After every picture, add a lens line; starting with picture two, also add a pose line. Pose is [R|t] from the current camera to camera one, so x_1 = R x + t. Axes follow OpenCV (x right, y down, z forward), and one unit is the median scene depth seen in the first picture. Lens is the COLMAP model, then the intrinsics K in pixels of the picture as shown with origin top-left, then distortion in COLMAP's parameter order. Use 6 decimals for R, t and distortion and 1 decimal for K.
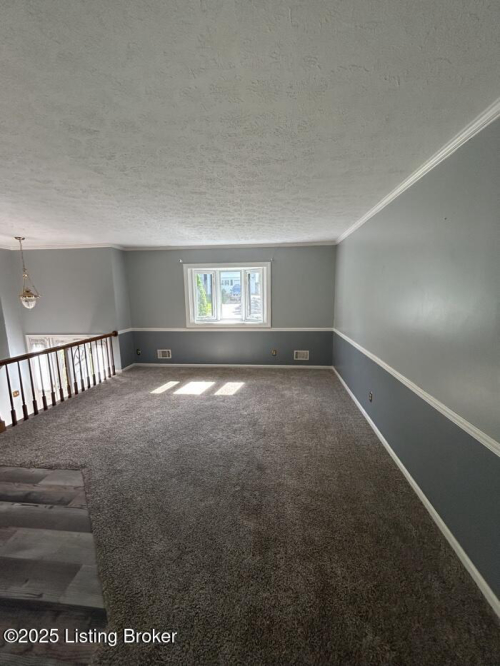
lens RADIAL K [[268.2, 0, 251.1], [0, 268.2, 333.4], [0, 0, 1]] dist [-0.001131, 0.000406]
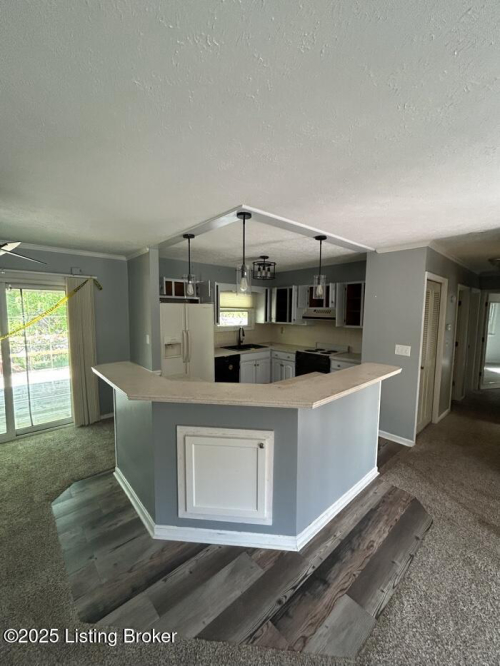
lens RADIAL K [[268.2, 0, 251.6], [0, 268.2, 333.9], [0, 0, 1]] dist [-0.001131, 0.000406]
pose [[-0.672162, 0.064582, -0.737582, -0.175023], [-0.120376, 0.973403, 0.194928, -0.230570], [0.730553, 0.219810, -0.646510, 1.247223]]
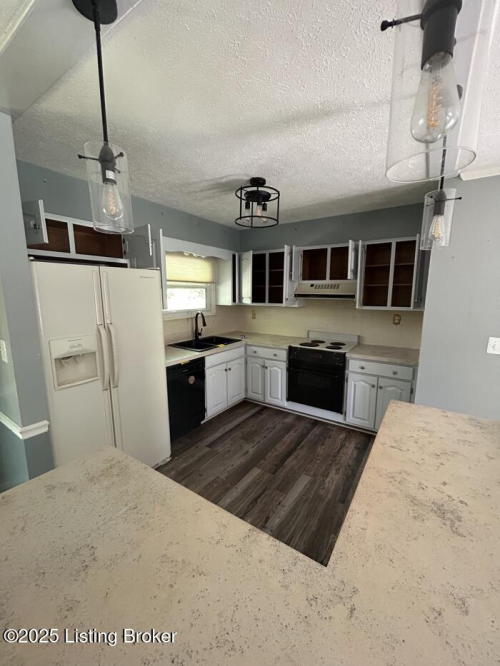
lens RADIAL K [[268.2, 0, 251.5], [0, 268.2, 333.3], [0, 0, 1]] dist [-0.001131, 0.000406]
pose [[-0.459588, 0.141883, -0.876726, -0.712202], [-0.139613, 0.963342, 0.229087, -0.069559], [0.877090, 0.227688, -0.422932, 0.471070]]
